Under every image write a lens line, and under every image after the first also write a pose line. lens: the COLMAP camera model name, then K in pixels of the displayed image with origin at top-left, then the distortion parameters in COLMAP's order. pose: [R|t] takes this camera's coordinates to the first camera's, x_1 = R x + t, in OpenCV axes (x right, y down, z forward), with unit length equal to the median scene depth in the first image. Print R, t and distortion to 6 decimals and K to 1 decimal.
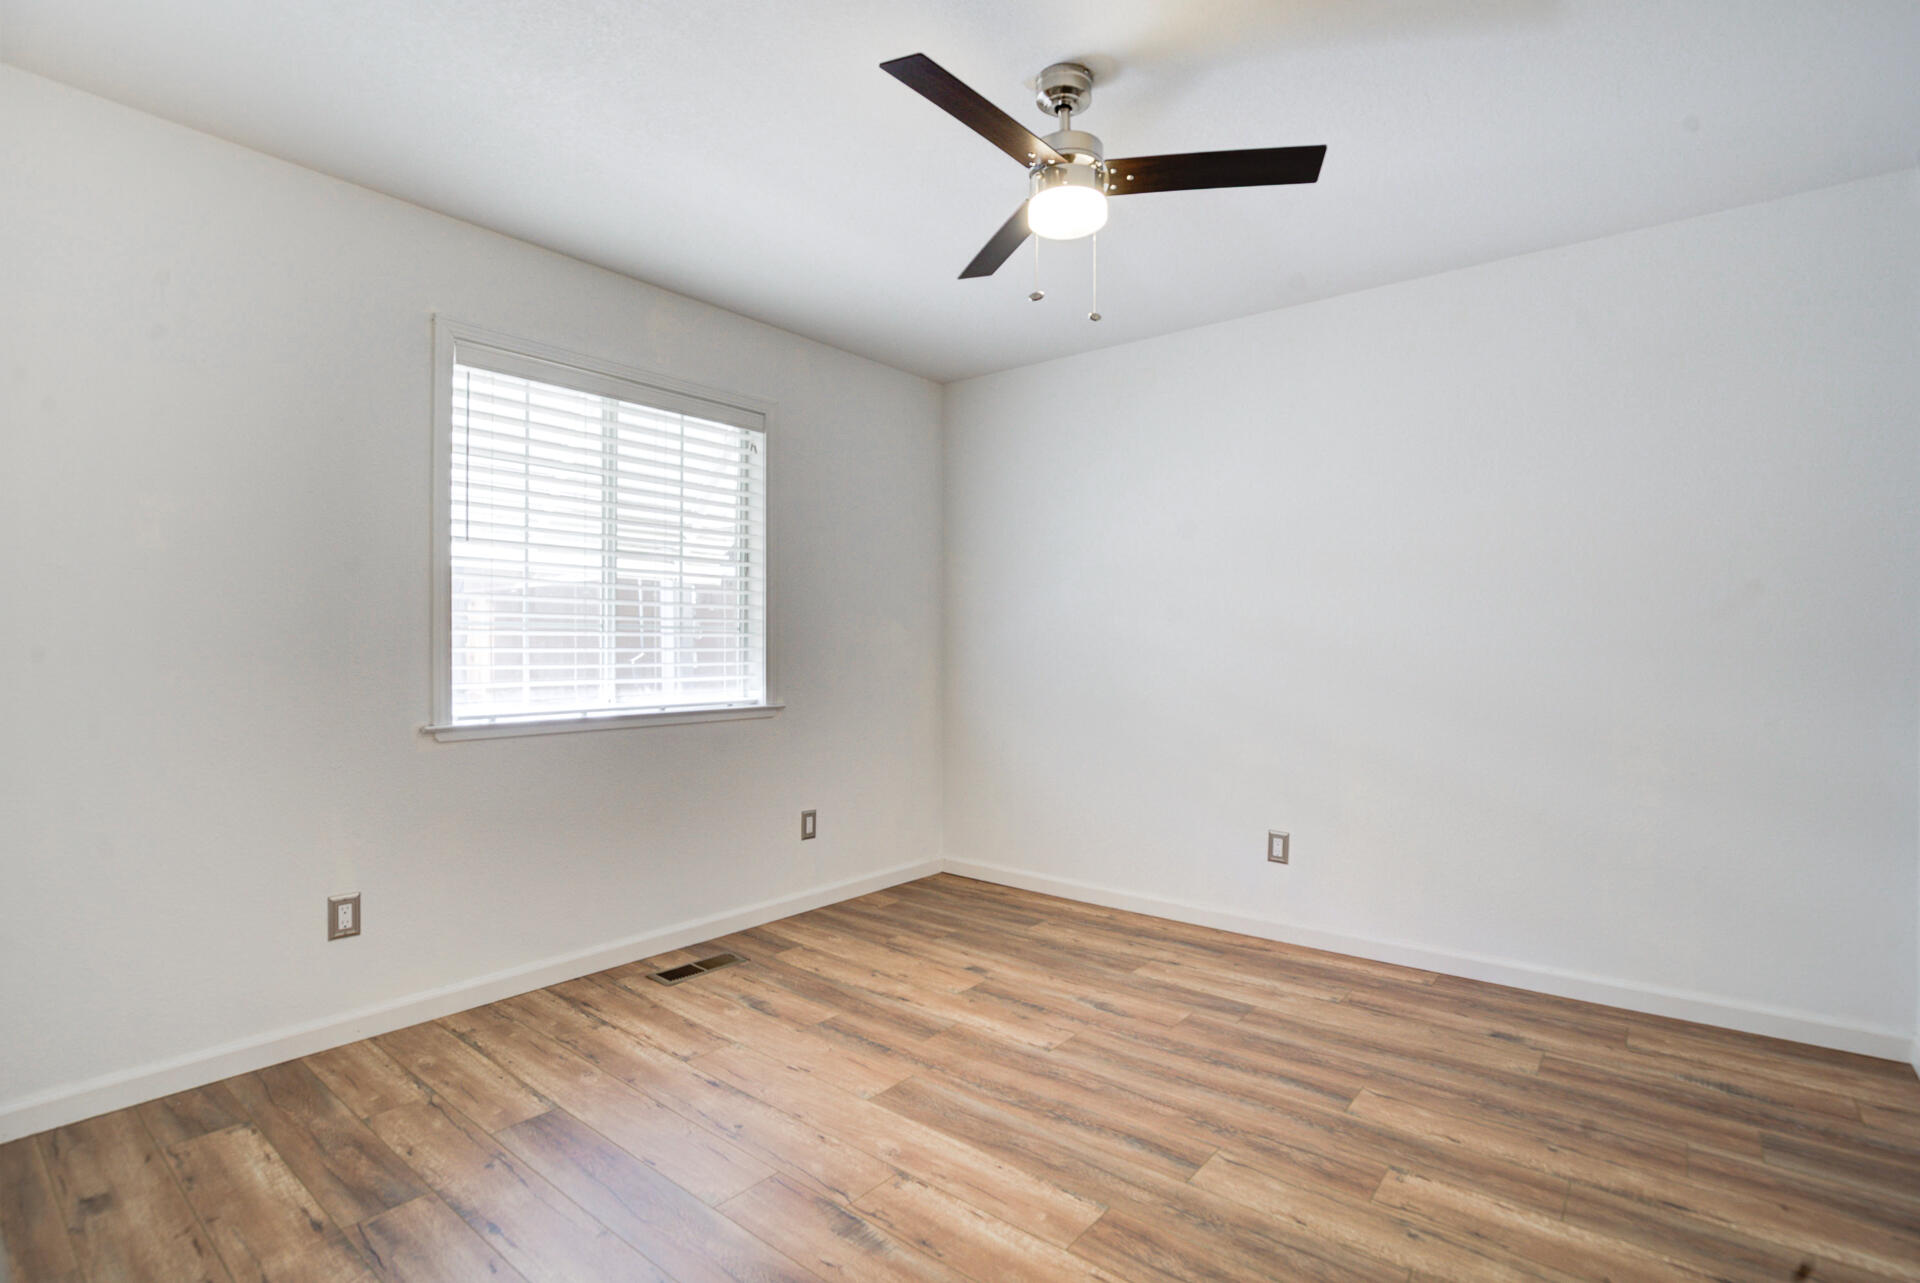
lens RADIAL K [[916.2, 0, 962.6], [0, 916.2, 654.5], [0, 0, 1]] dist [-0.034799, 0.008504]
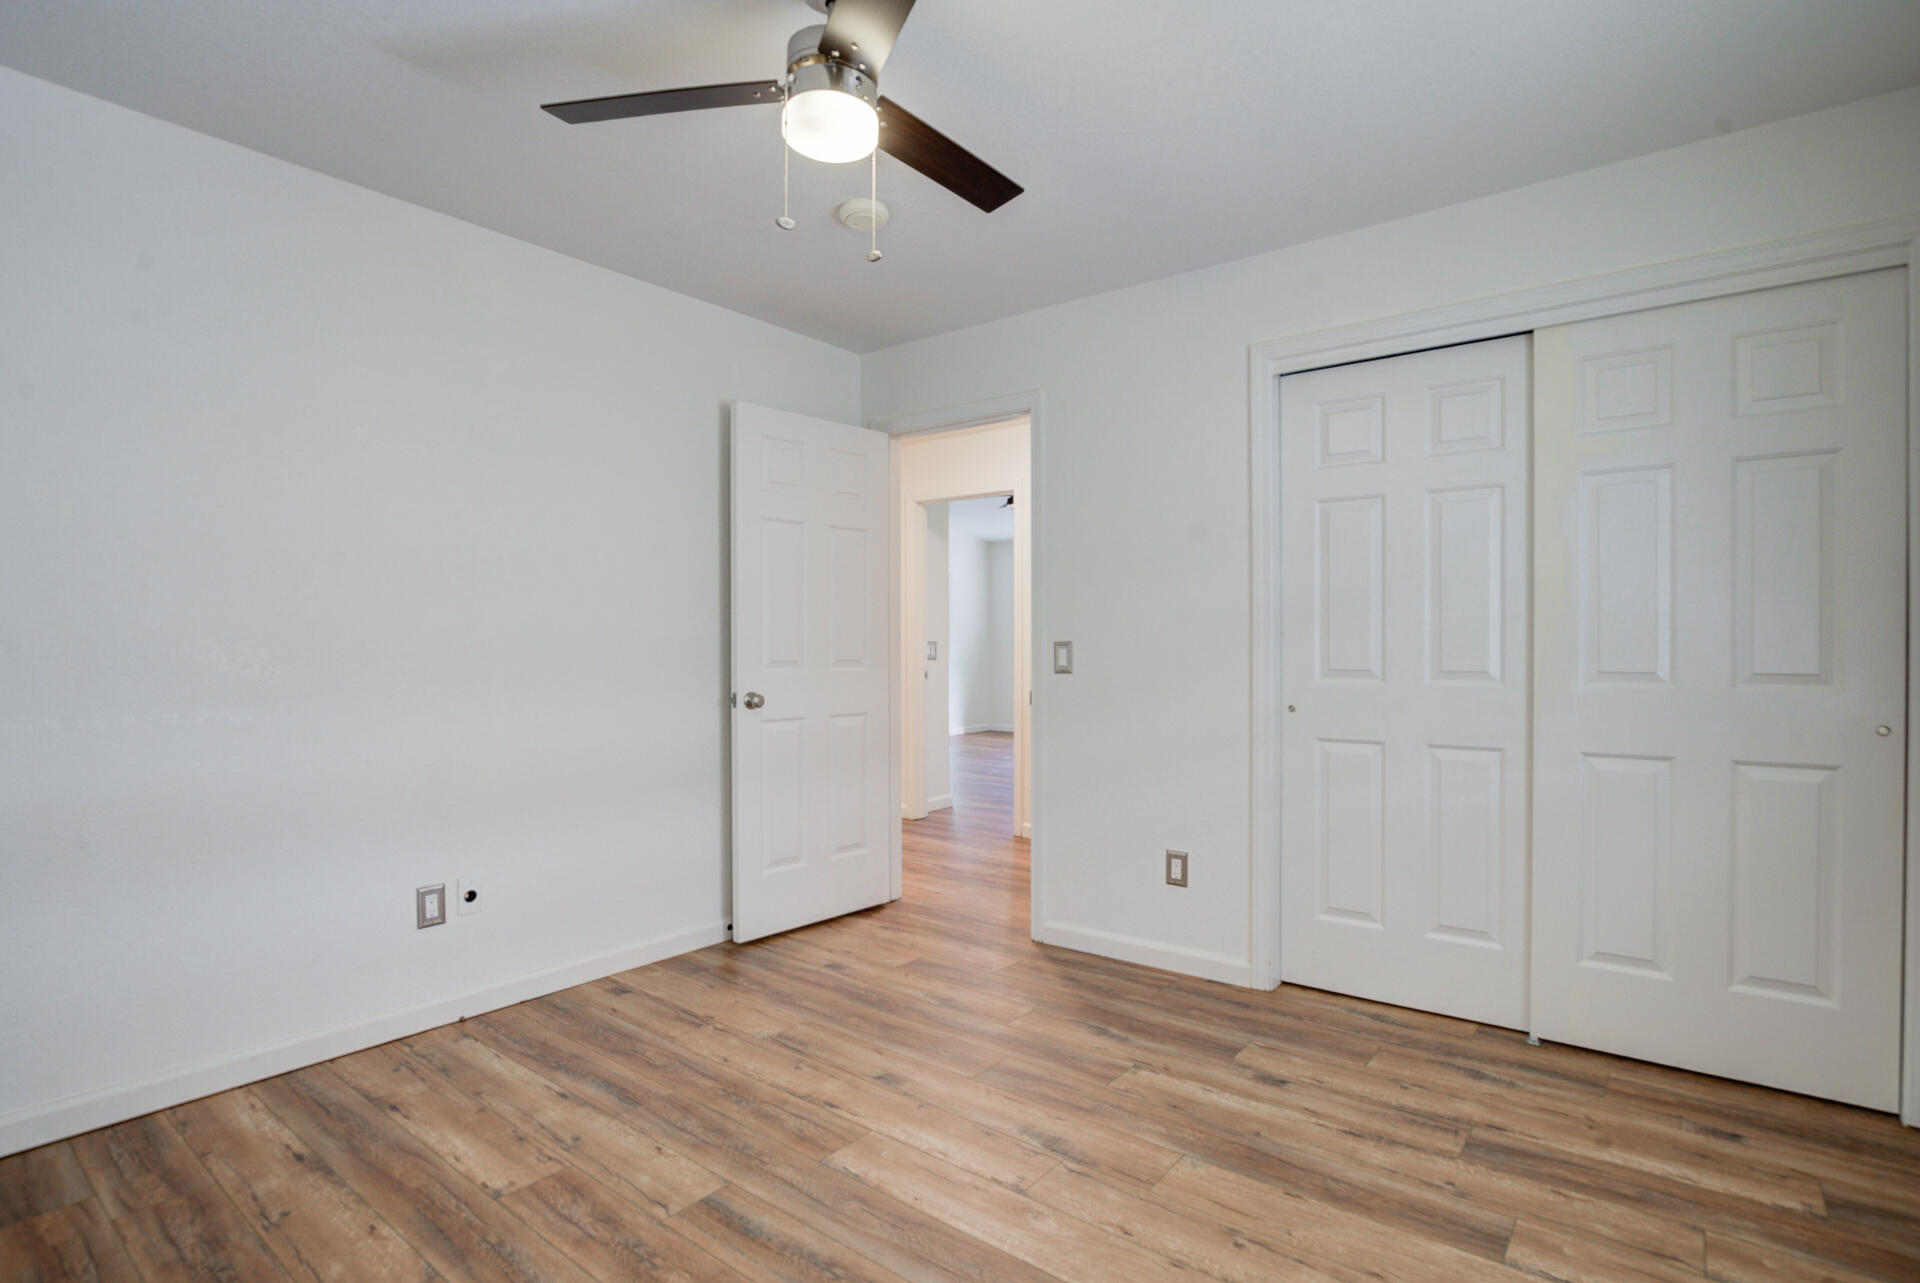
lens RADIAL K [[916.2, 0, 967.6], [0, 916.2, 642.3], [0, 0, 1]] dist [-0.034799, 0.008504]
pose [[-0.999861, -0.000878, -0.016641, 0.003281], [-0.000917, 0.999997, 0.002348, -0.007430], [0.016639, 0.002363, -0.999859, 1.421647]]
